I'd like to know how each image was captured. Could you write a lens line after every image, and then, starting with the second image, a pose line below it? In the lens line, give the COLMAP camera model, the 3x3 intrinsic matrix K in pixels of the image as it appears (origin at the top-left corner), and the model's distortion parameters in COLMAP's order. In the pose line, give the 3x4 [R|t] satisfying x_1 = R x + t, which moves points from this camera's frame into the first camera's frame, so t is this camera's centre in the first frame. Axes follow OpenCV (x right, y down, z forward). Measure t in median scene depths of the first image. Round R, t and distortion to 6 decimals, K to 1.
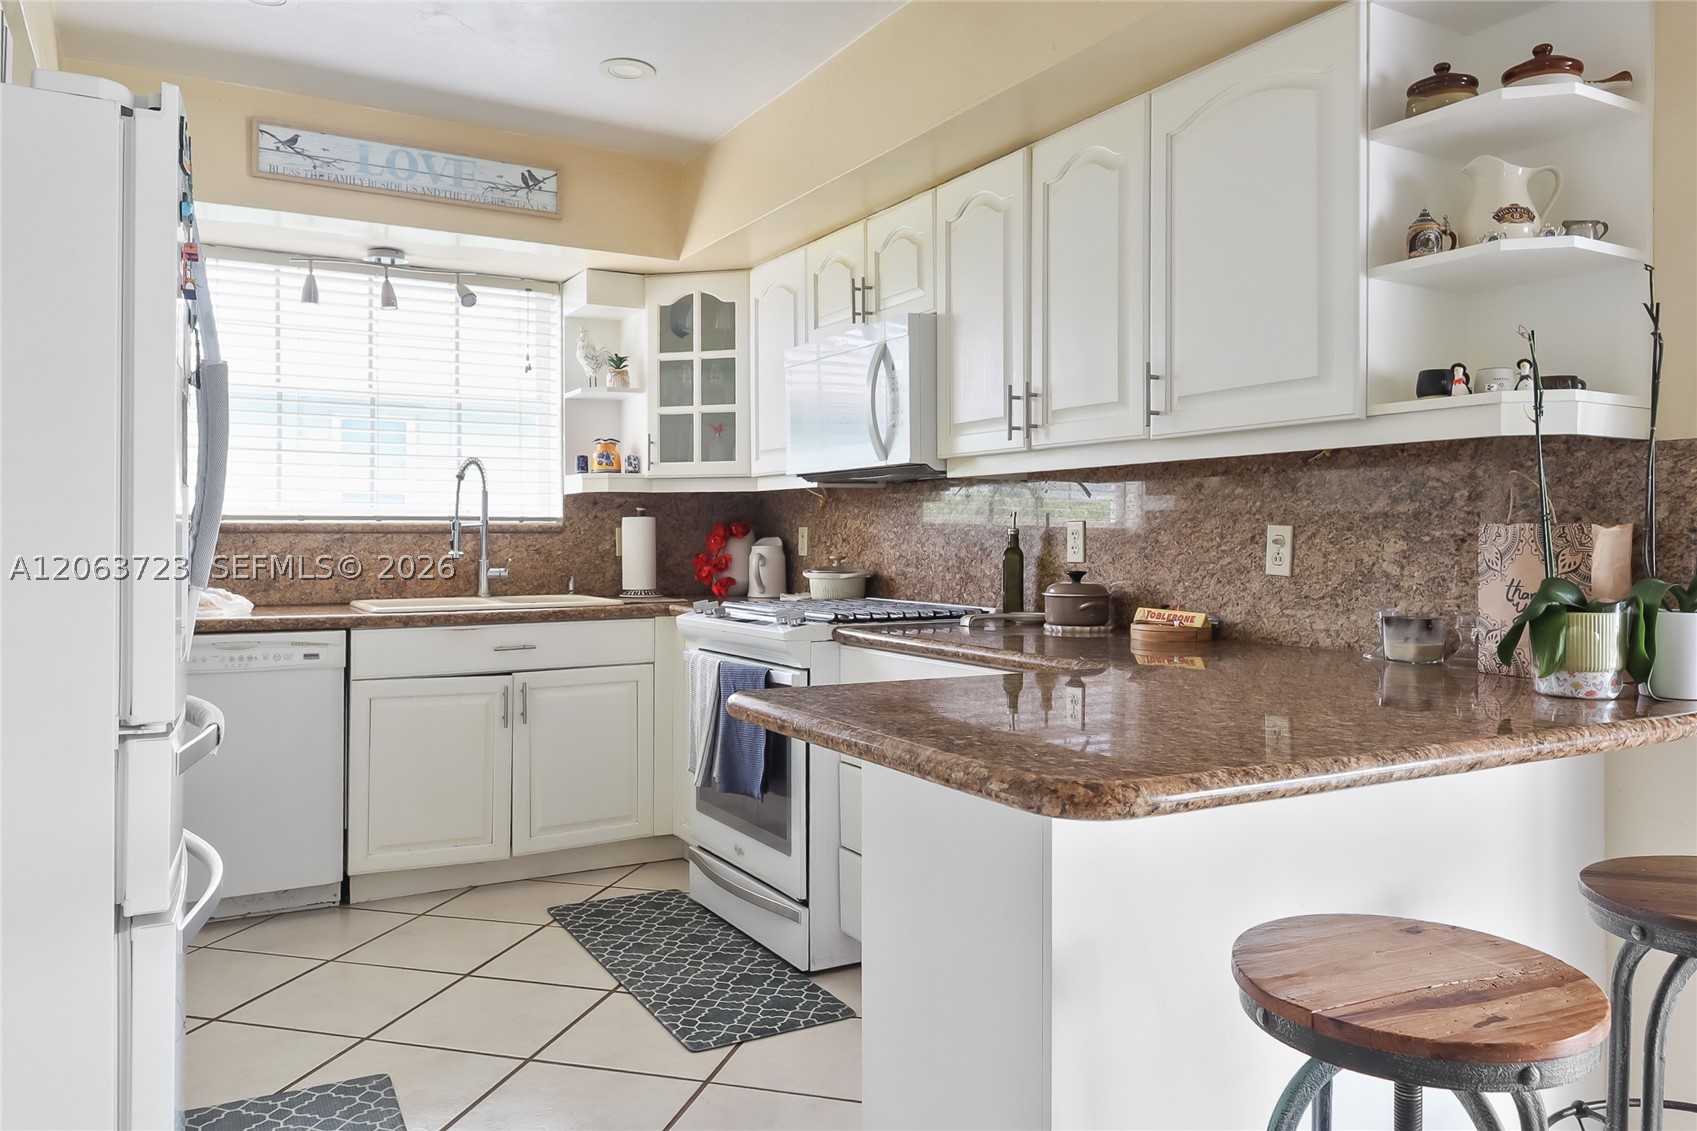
lens RADIAL K [[1201.0, 0, 848.1], [0, 1201.0, 564.0], [0, 0, 1]] dist [0.060921, -0.002458]
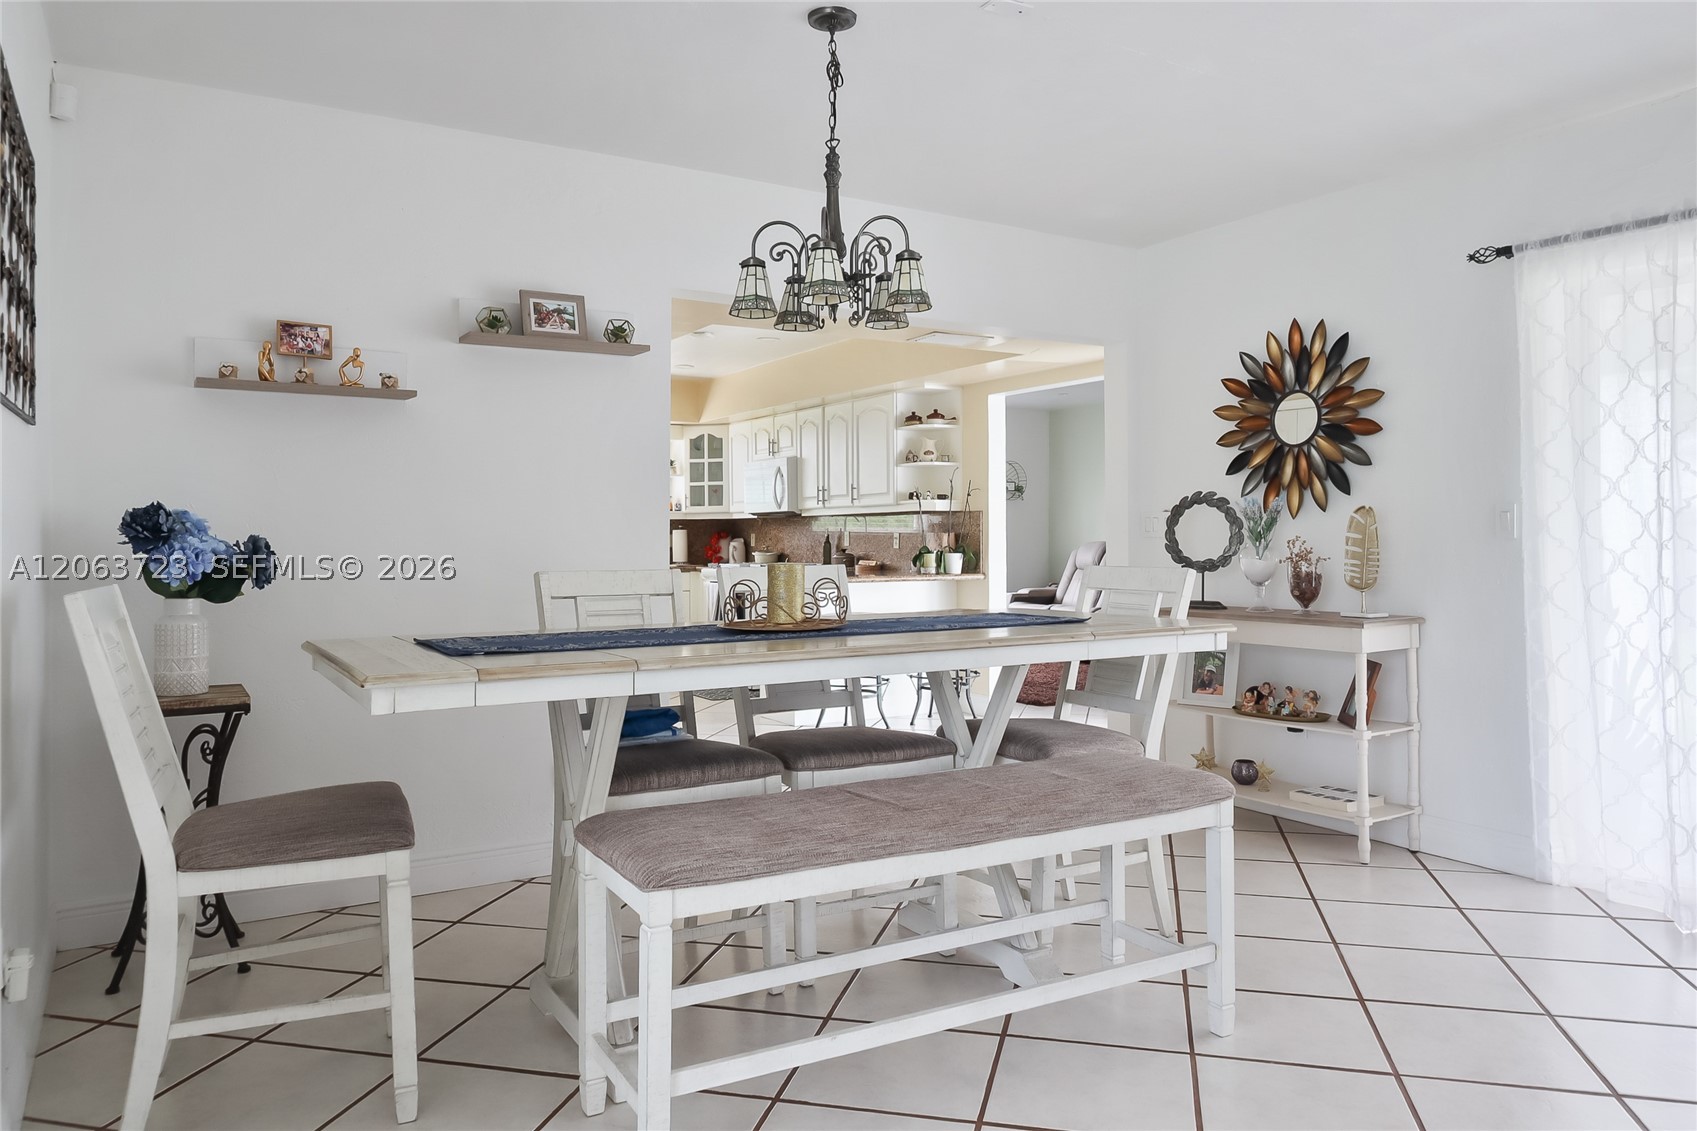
lens RADIAL K [[1201.0, 0, 854.0], [0, 1201.0, 557.4], [0, 0, 1]] dist [0.060921, -0.002458]
pose [[0.999585, -0.007196, 0.027905, 0.106254], [0.007428, 0.999939, -0.008196, 0.039865], [-0.027844, 0.008400, 0.999577, -1.503398]]
